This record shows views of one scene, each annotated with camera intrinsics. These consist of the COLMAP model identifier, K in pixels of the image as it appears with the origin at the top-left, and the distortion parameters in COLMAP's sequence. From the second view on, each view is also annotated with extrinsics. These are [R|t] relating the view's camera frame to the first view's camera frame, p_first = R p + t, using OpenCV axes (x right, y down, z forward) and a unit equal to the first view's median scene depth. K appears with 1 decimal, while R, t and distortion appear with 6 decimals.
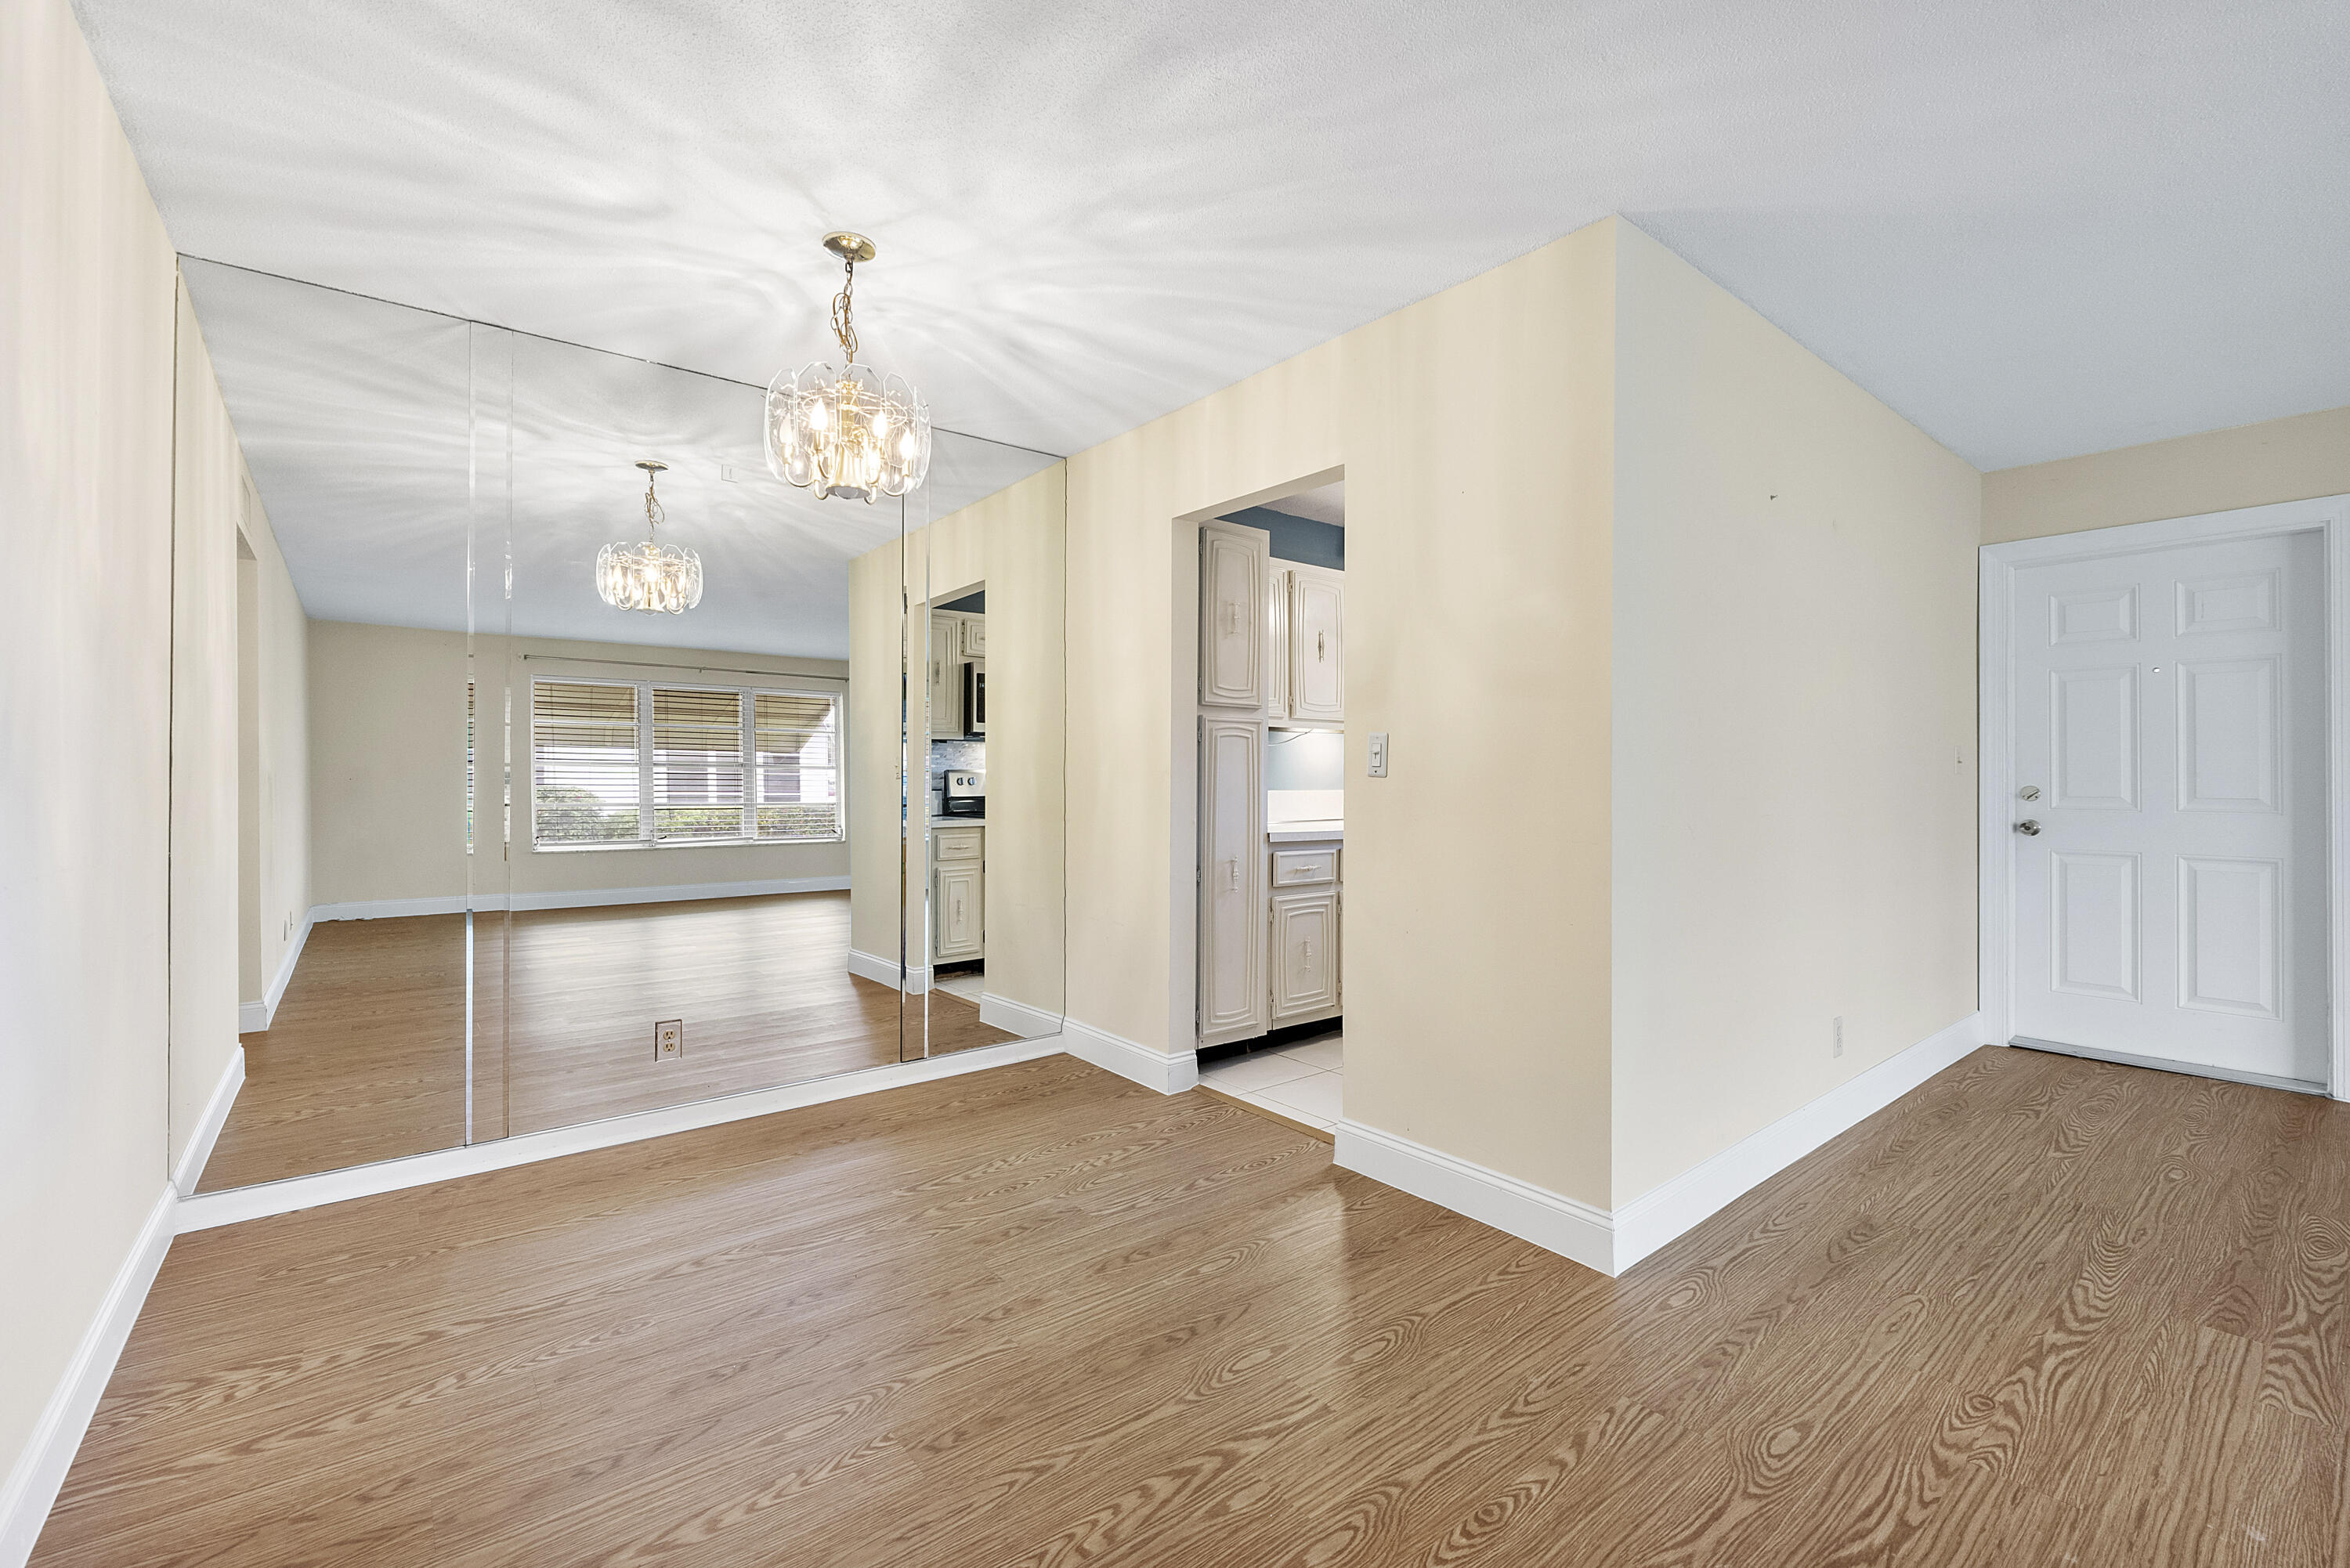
lens RADIAL K [[1000.0, 0, 1184.8], [0, 1000.0, 773.0], [0, 0, 1]] dist [-0.009111, 0.000089]
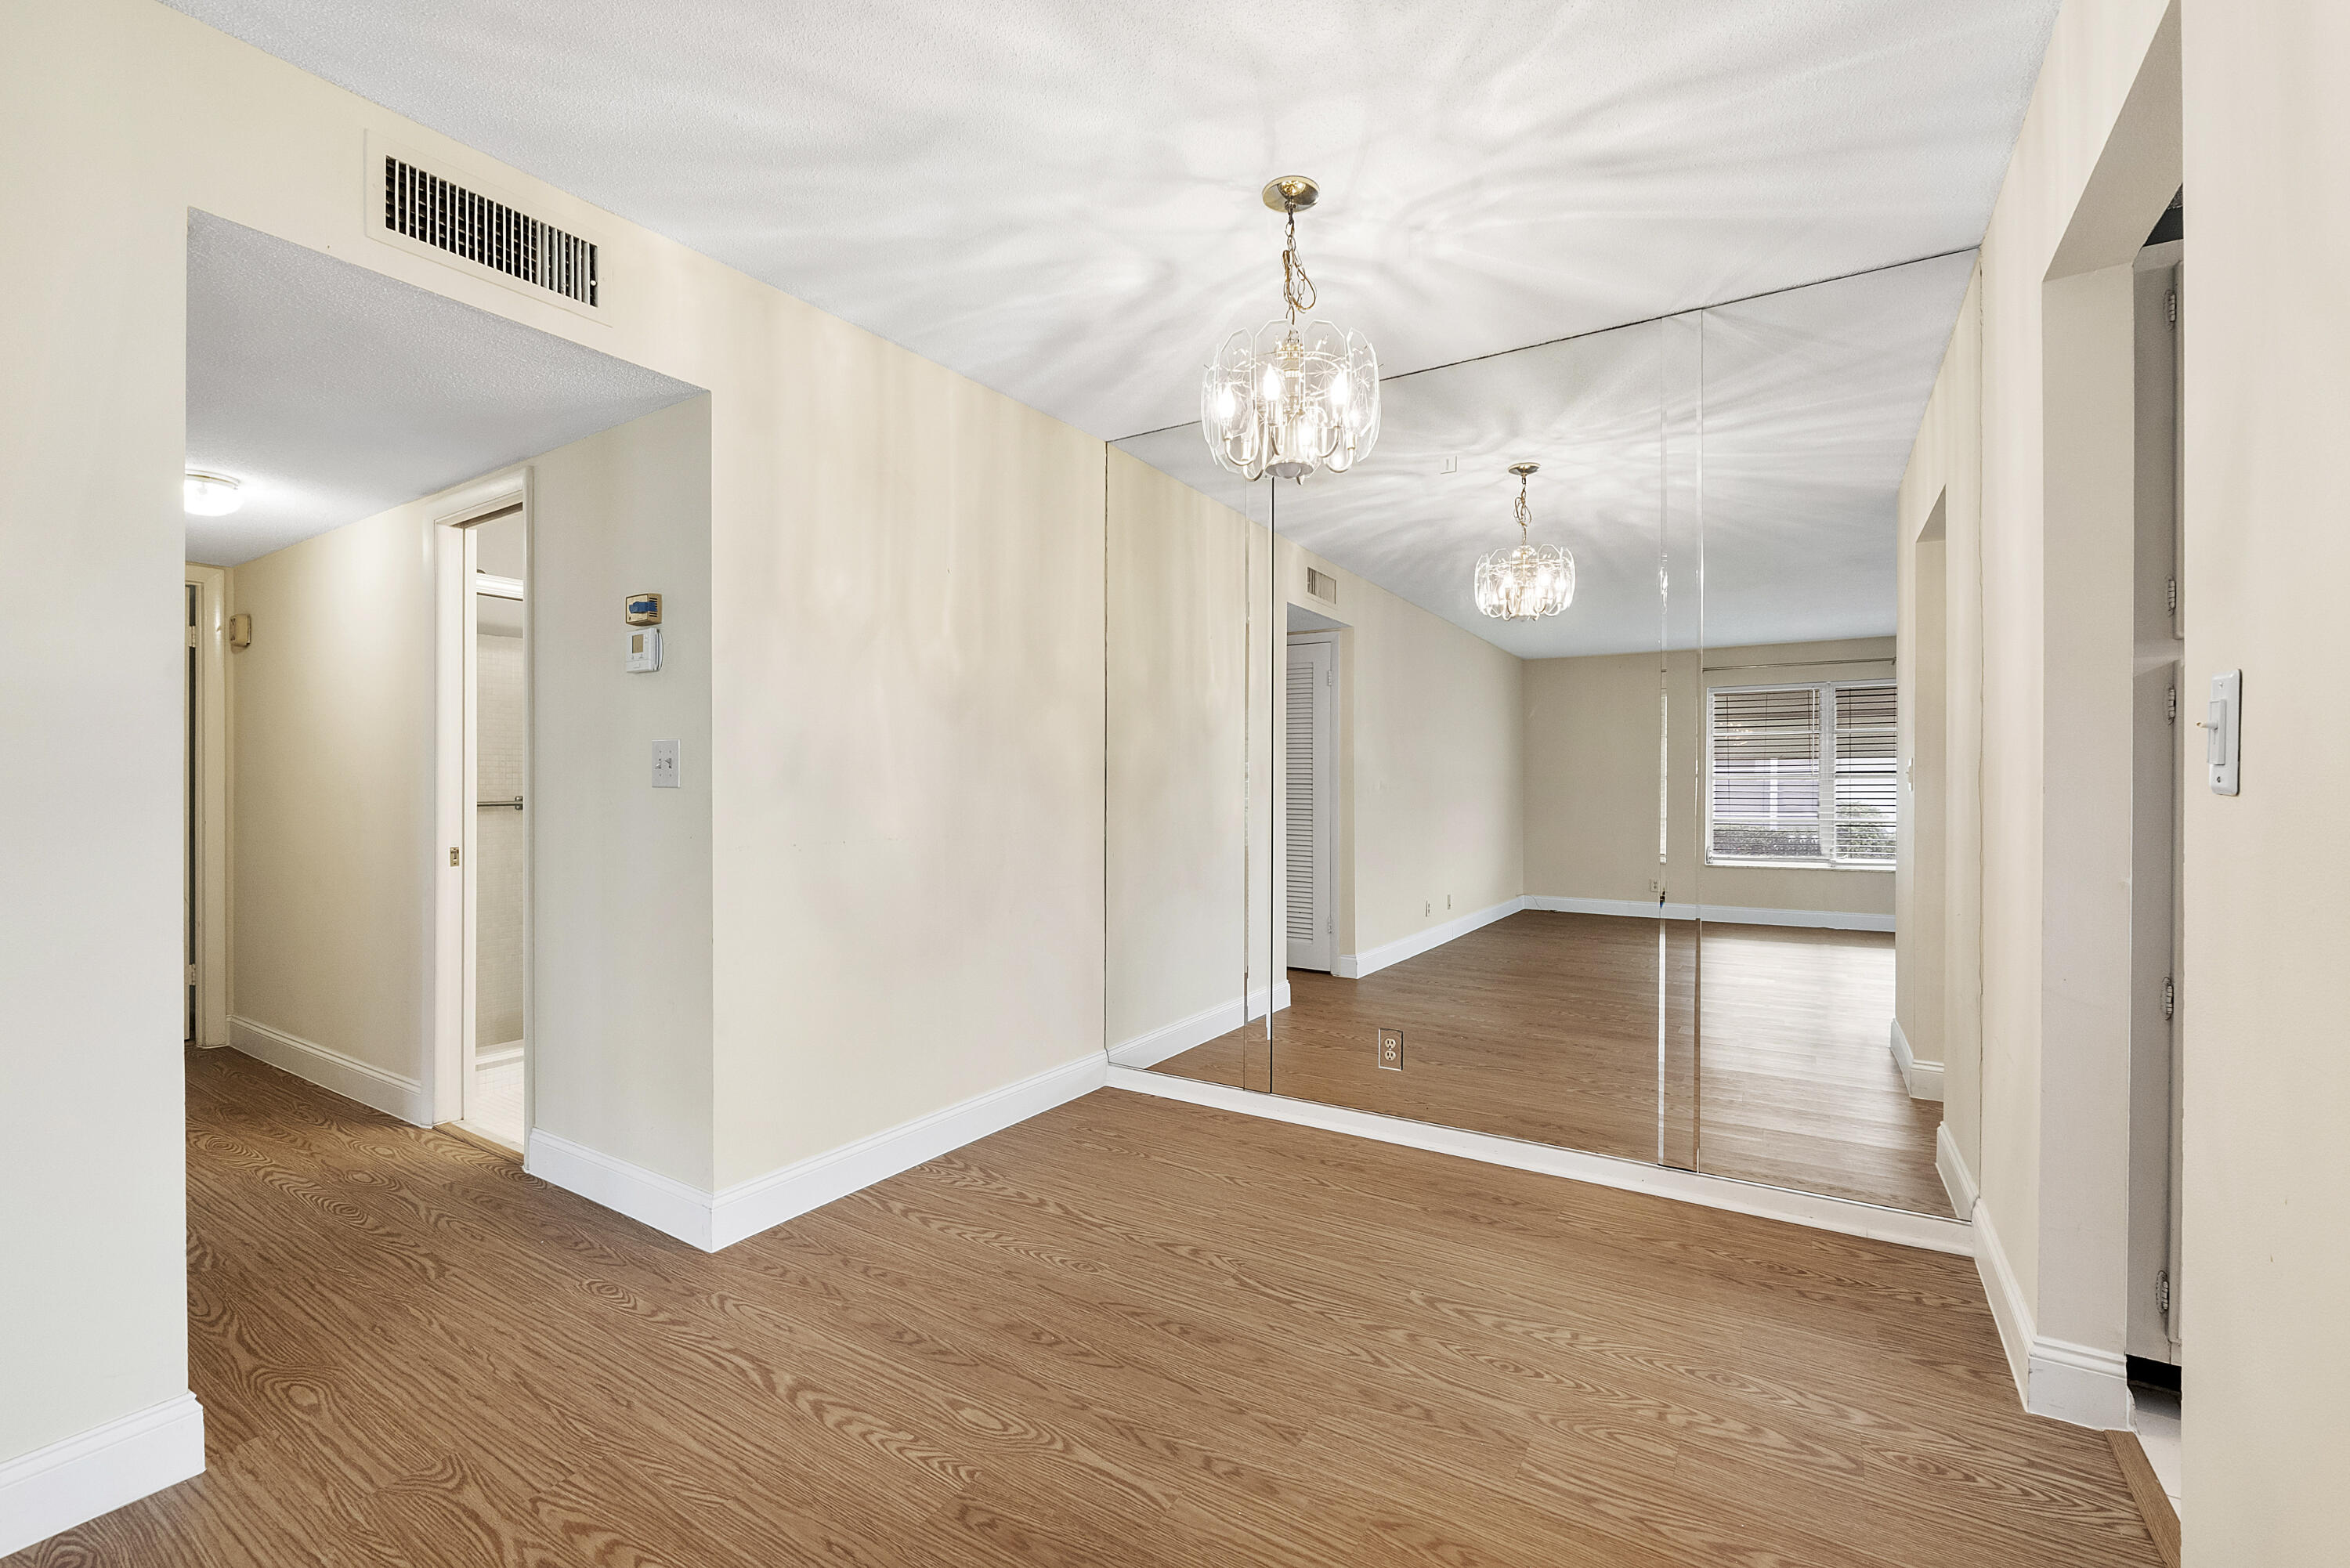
lens RADIAL K [[1000.0, 0, 1178.2], [0, 1000.0, 772.4], [0, 0, 1]] dist [-0.009111, 0.000089]
pose [[0.315026, -0.012394, -0.949002, 0.397062], [-0.000287, 0.999913, -0.013154, 0.004350], [0.949083, 0.004416, 0.314995, 0.516480]]
